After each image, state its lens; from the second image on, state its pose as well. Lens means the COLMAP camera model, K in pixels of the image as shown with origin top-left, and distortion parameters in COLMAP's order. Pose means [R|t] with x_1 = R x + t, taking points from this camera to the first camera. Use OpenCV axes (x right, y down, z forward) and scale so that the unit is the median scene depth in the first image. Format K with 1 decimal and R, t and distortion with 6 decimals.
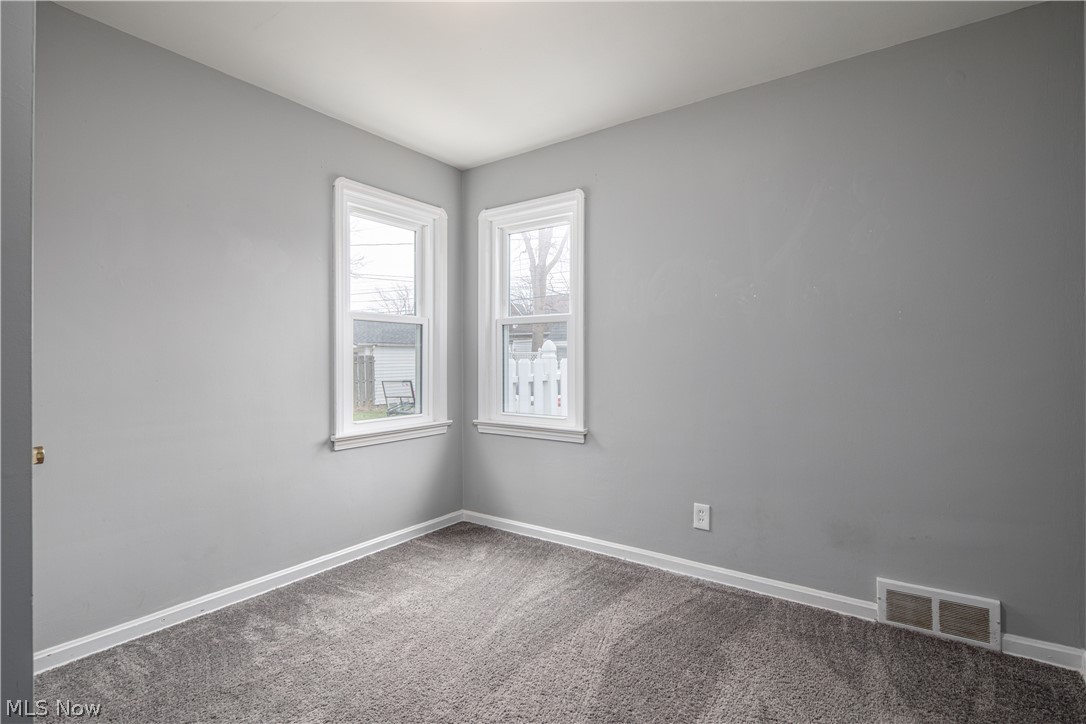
lens RADIAL K [[521.0, 0, 543.6], [0, 521.0, 358.6], [0, 0, 1]] dist [0.001759, -0.001785]
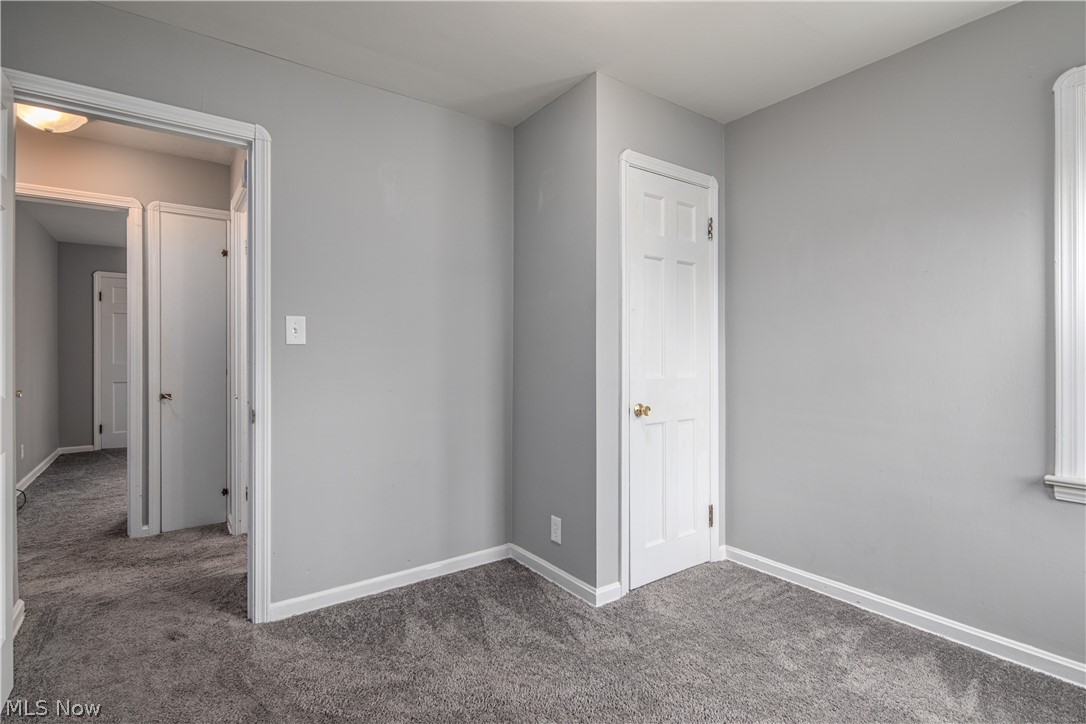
lens RADIAL K [[521.0, 0, 543.6], [0, 521.0, 358.6], [0, 0, 1]] dist [0.001759, -0.001785]
pose [[-0.316746, 0.006265, -0.948490, 0.472321], [0.002269, 0.999980, 0.005848, -0.005381], [0.948508, -0.000300, -0.316754, 0.674912]]
